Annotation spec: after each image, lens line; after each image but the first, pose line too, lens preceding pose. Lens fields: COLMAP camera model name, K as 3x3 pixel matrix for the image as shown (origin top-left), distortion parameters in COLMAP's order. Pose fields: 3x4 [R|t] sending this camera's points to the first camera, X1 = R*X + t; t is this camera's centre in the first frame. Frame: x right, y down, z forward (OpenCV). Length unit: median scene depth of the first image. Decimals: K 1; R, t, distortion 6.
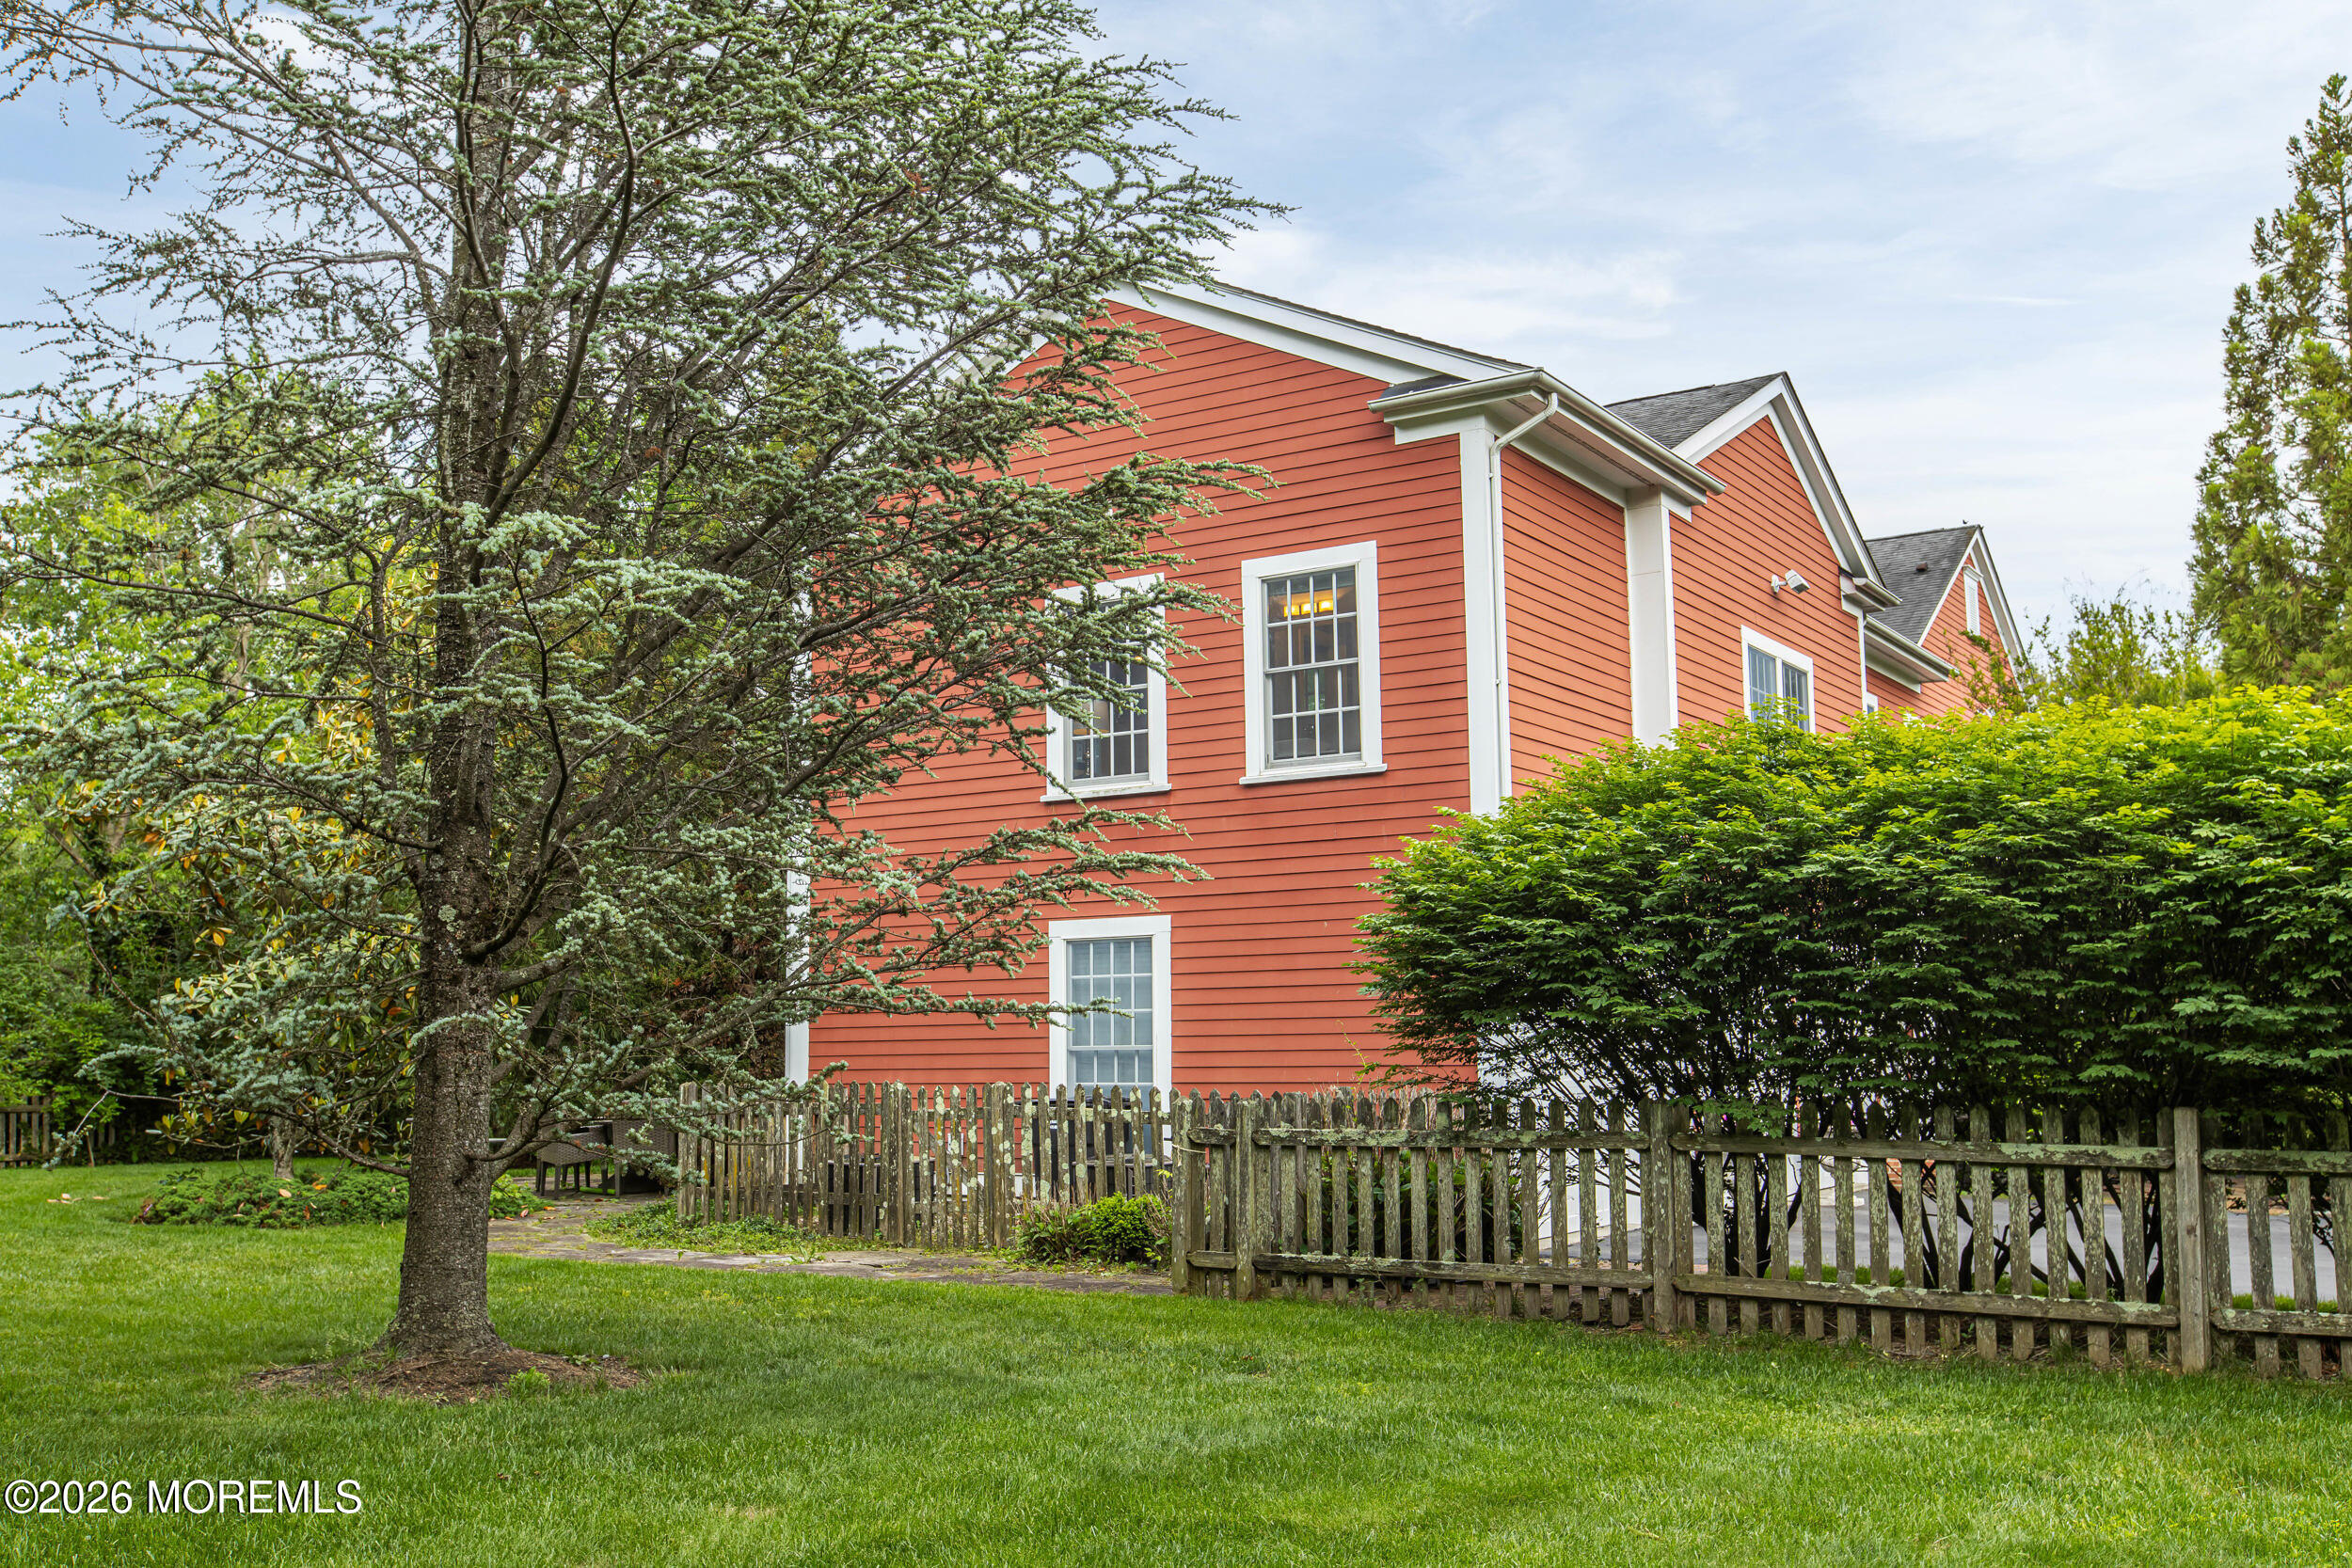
lens RADIAL K [[2178.4, 0, 1125.4], [0, 2178.4, 778.5], [0, 0, 1]] dist [-0.002031, 0.016220]
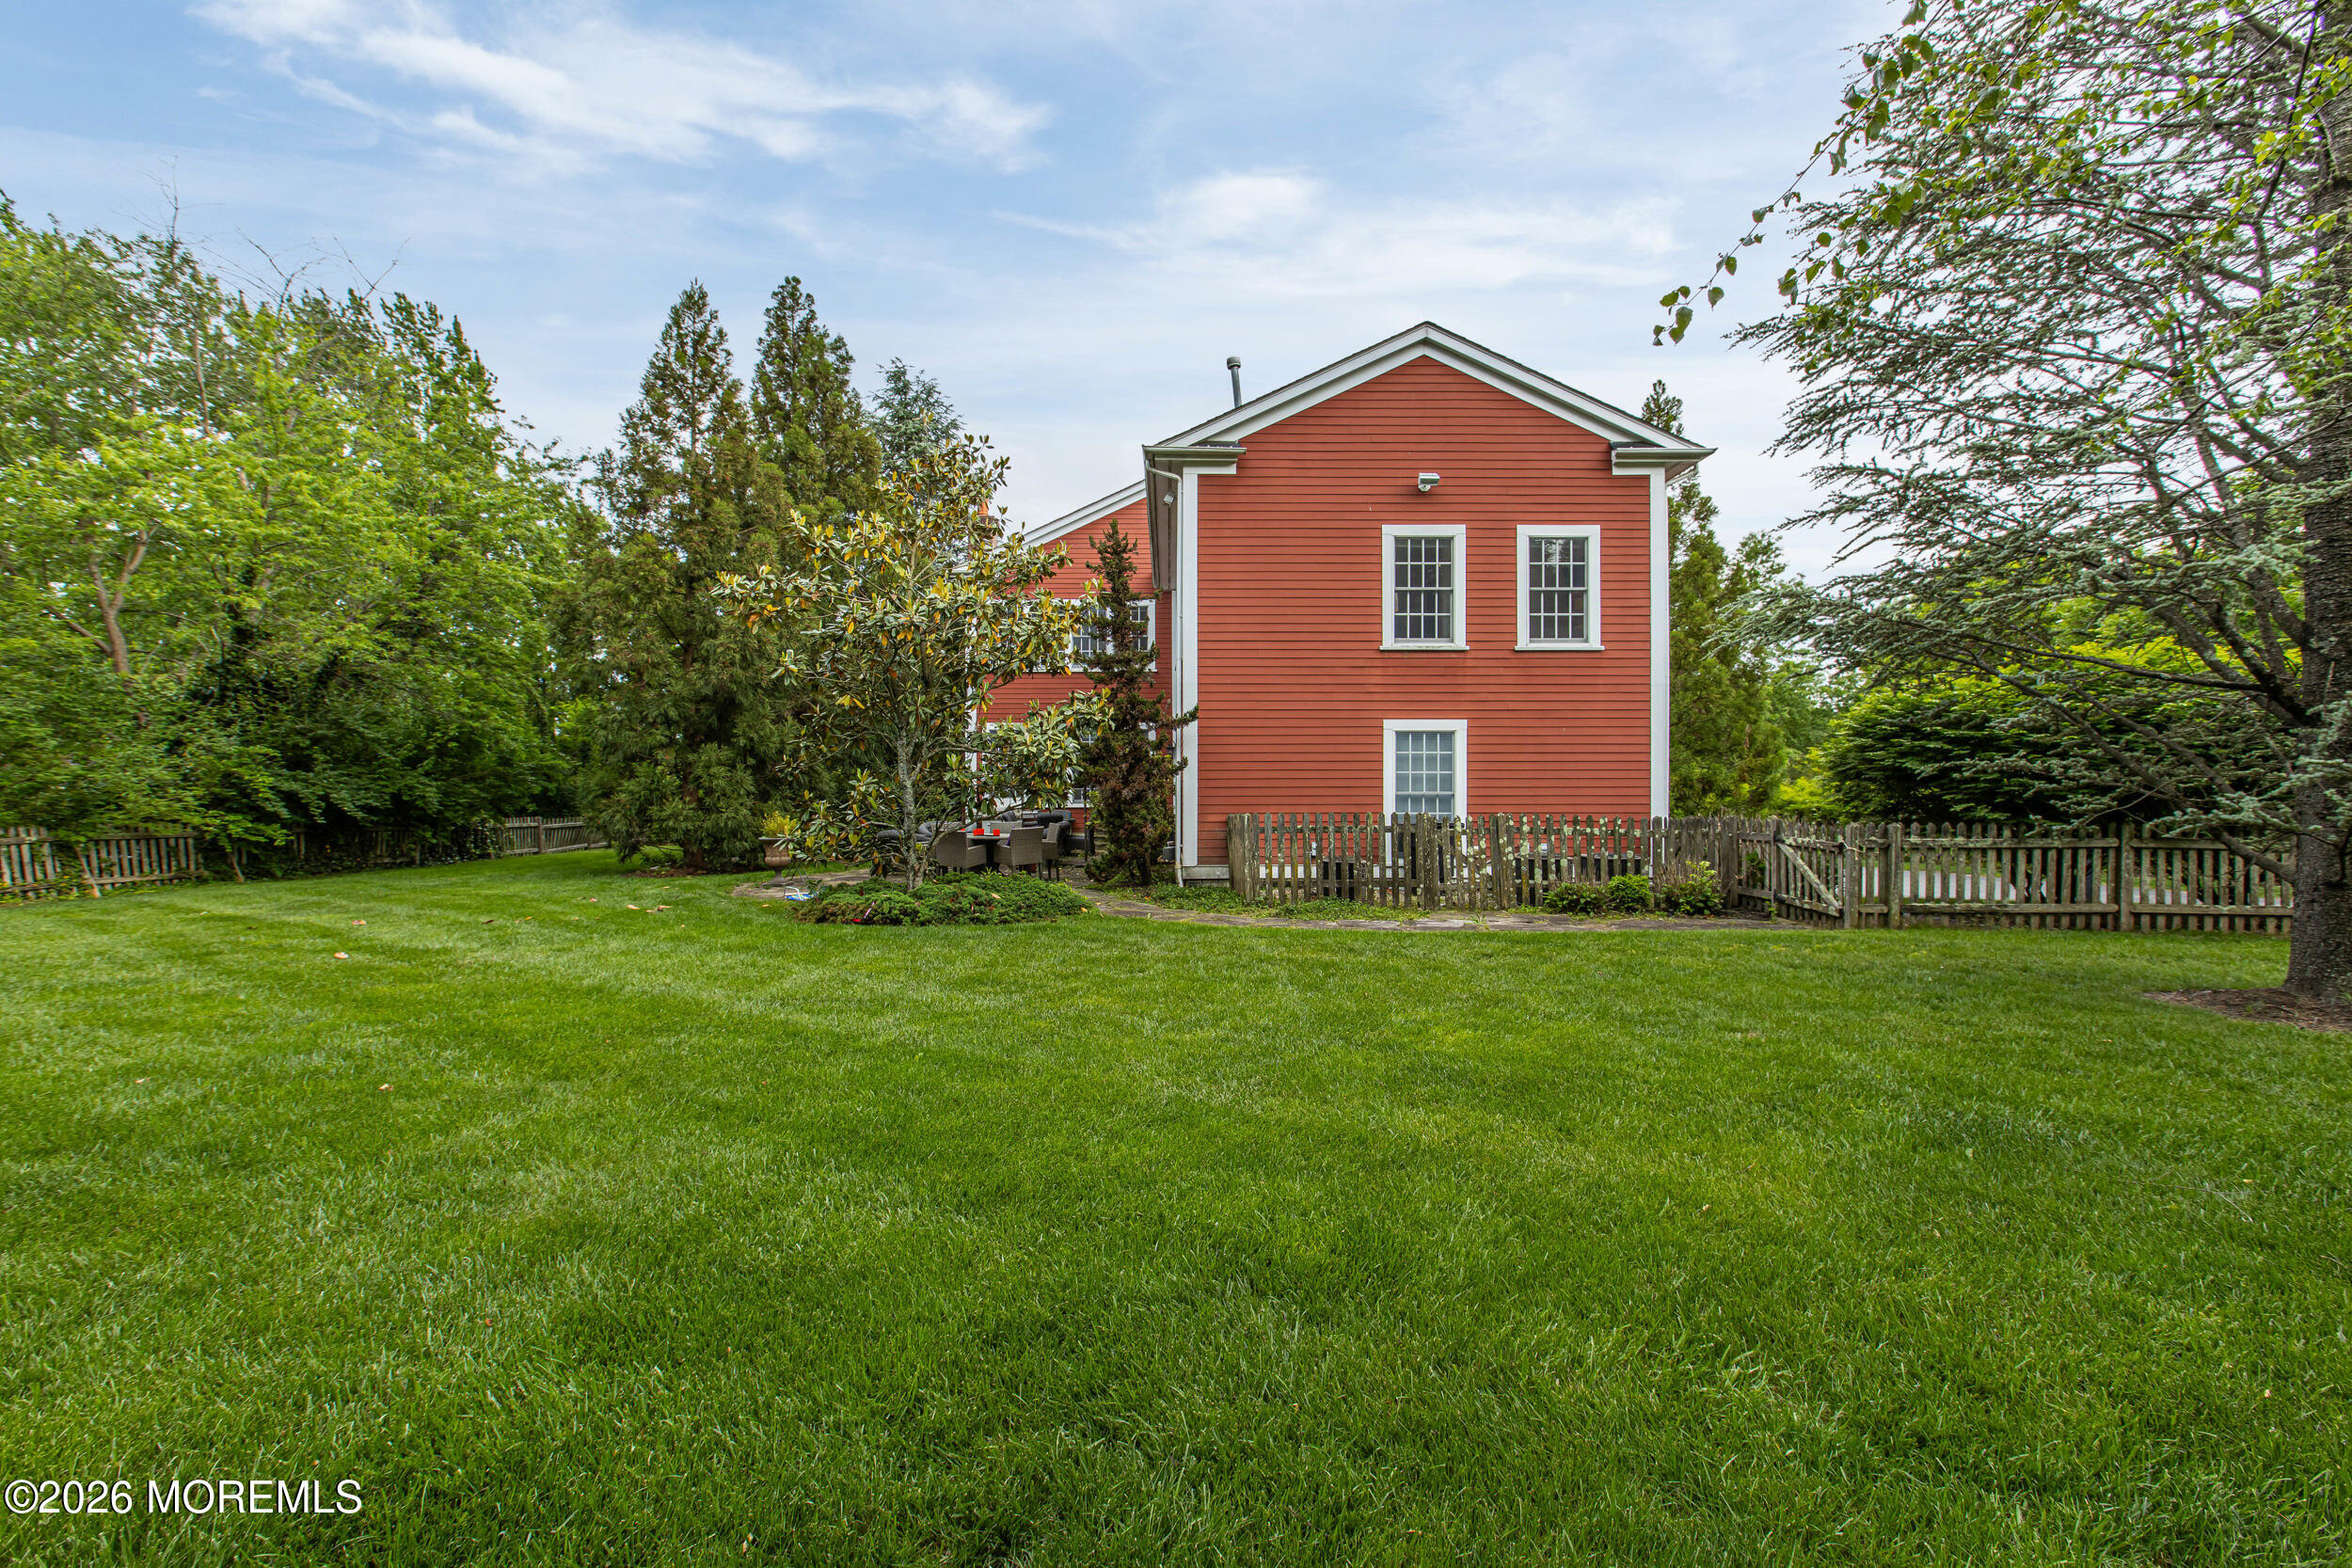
lens RADIAL K [[1022.3, 0, 1176.0], [0, 1022.3, 784.0], [0, 0, 1]] dist [-0.000047, -0.000582]
pose [[0.829113, 0.016609, 0.558834, -0.908498], [-0.077503, 0.993322, 0.085465, 0.086815], [-0.553683, -0.114172, 0.824864, 0.614204]]
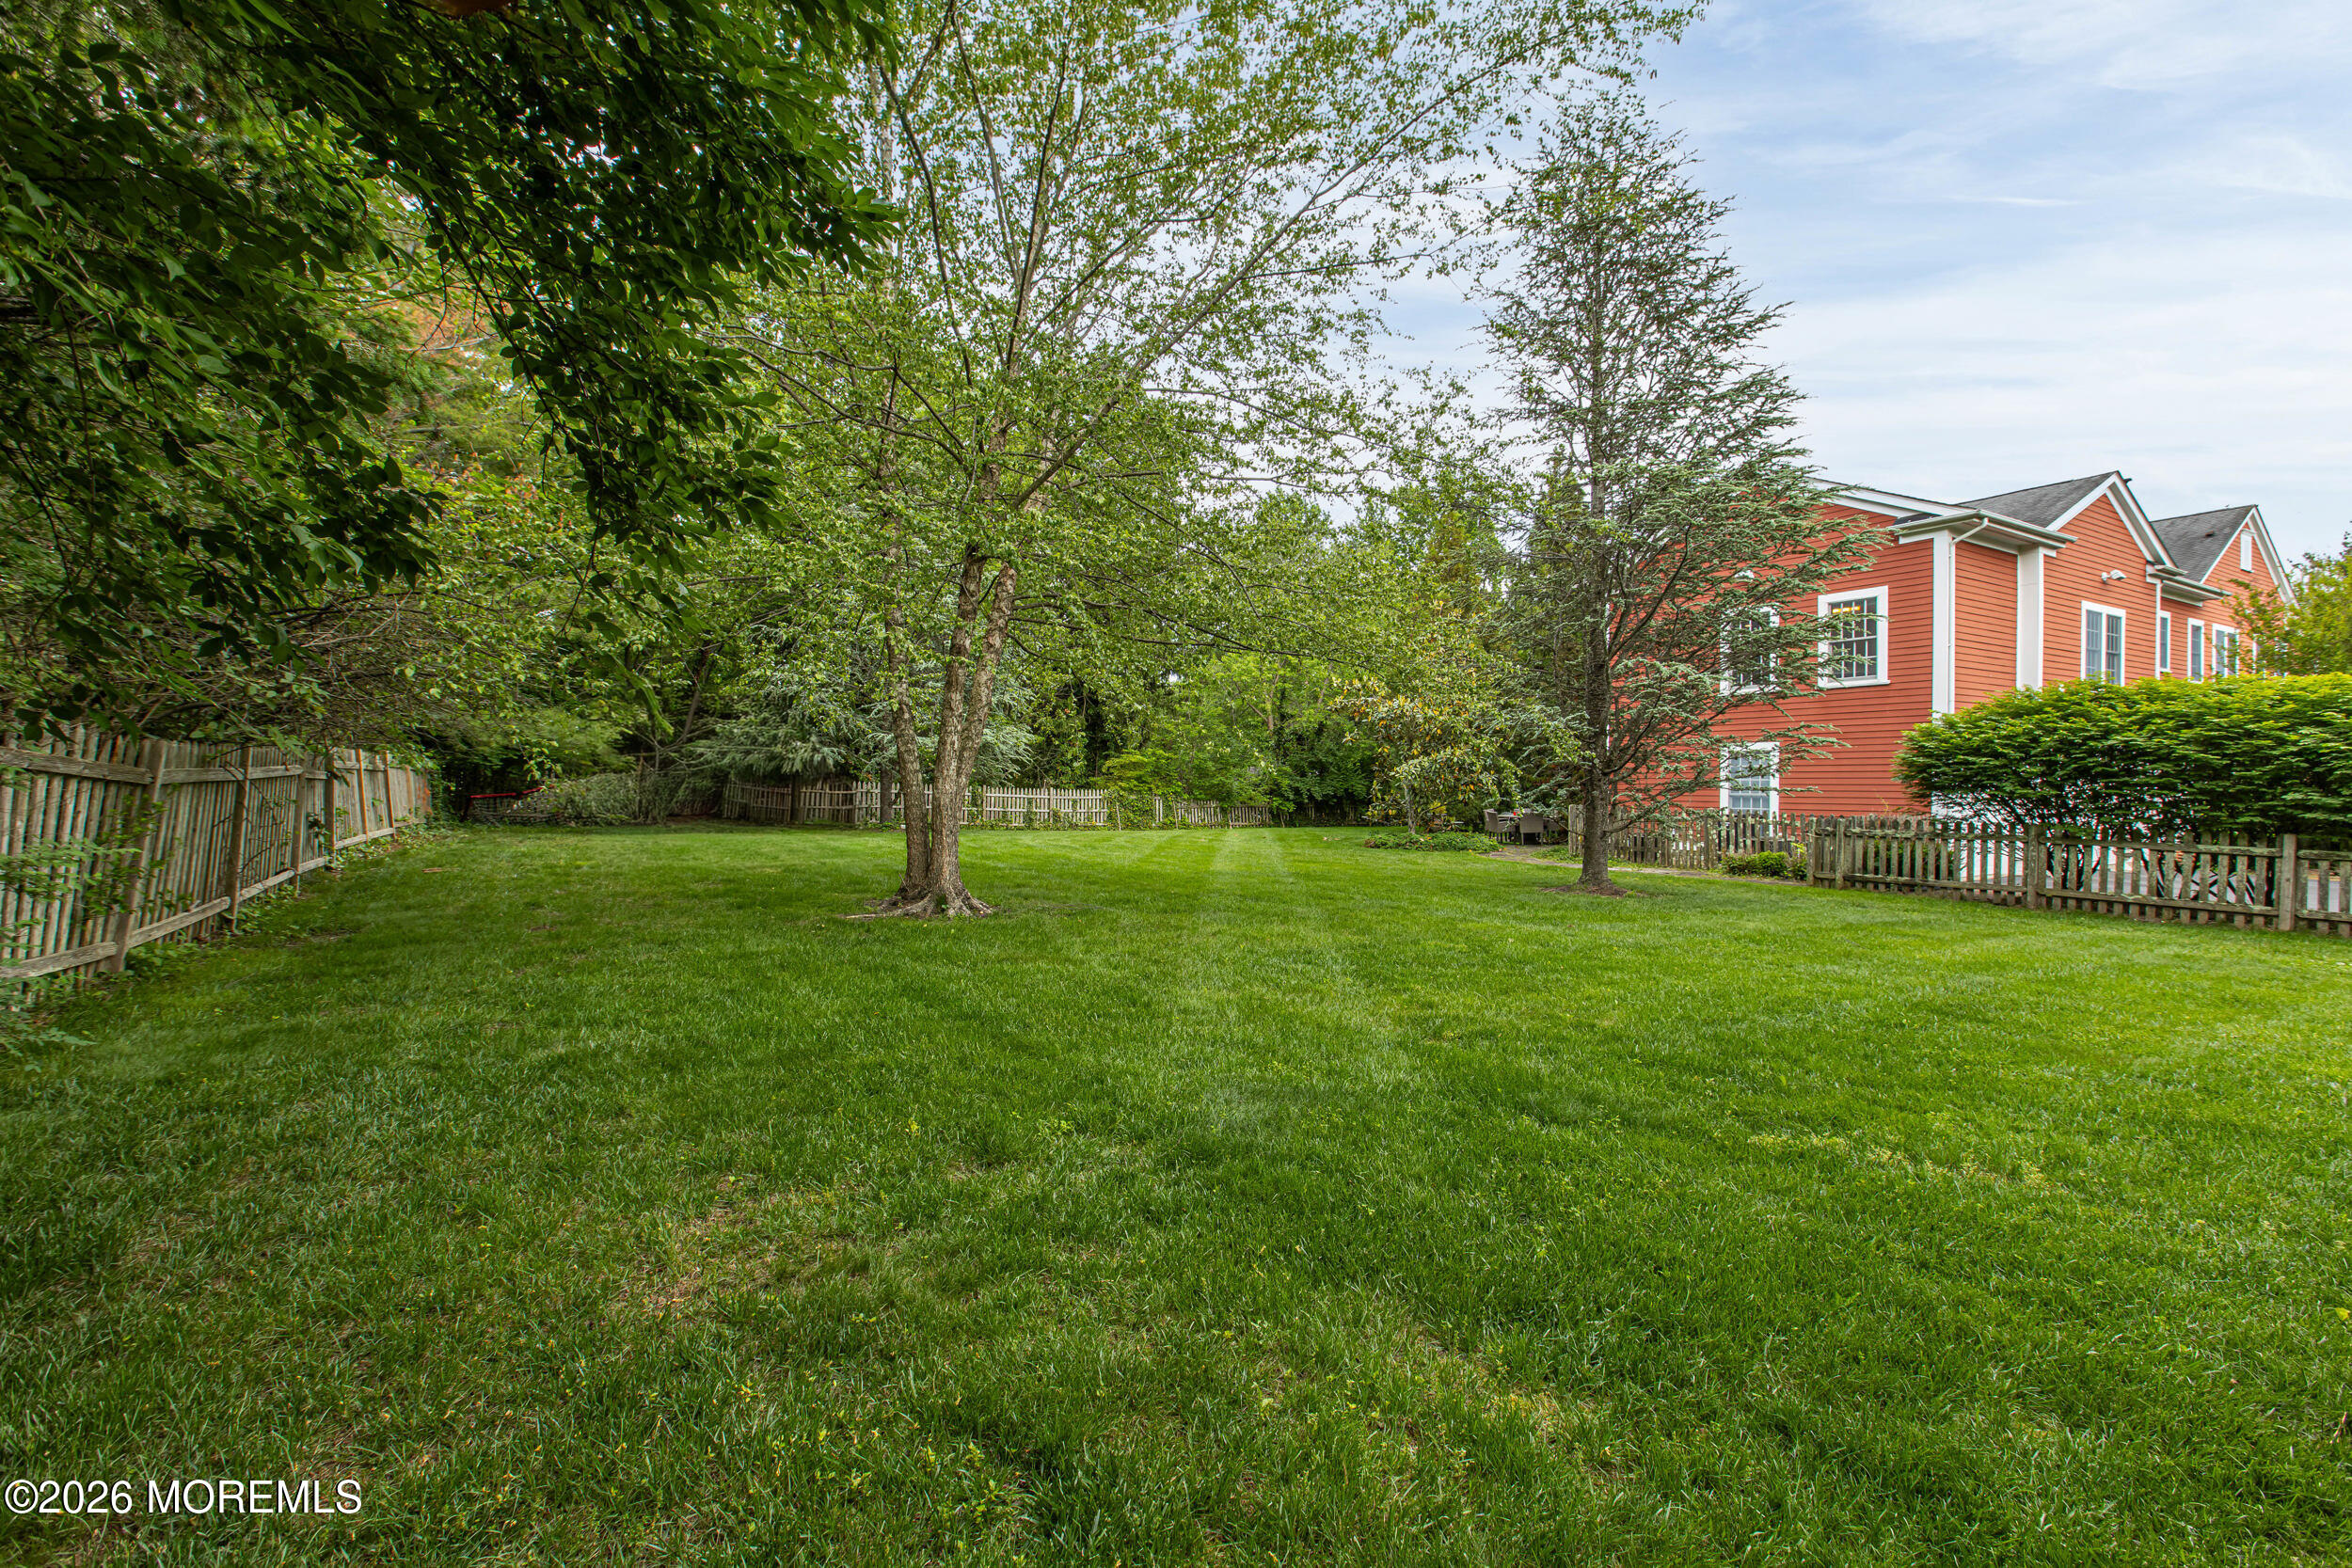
lens RADIAL K [[1022.3, 0, 1176.0], [0, 1022.3, 784.0], [0, 0, 1]] dist [-0.000047, -0.000582]
pose [[0.904331, 0.014723, -0.426578, -0.146204], [0.039808, 0.992140, 0.118635, -0.077963], [0.424972, -0.124267, 0.896636, -0.480081]]
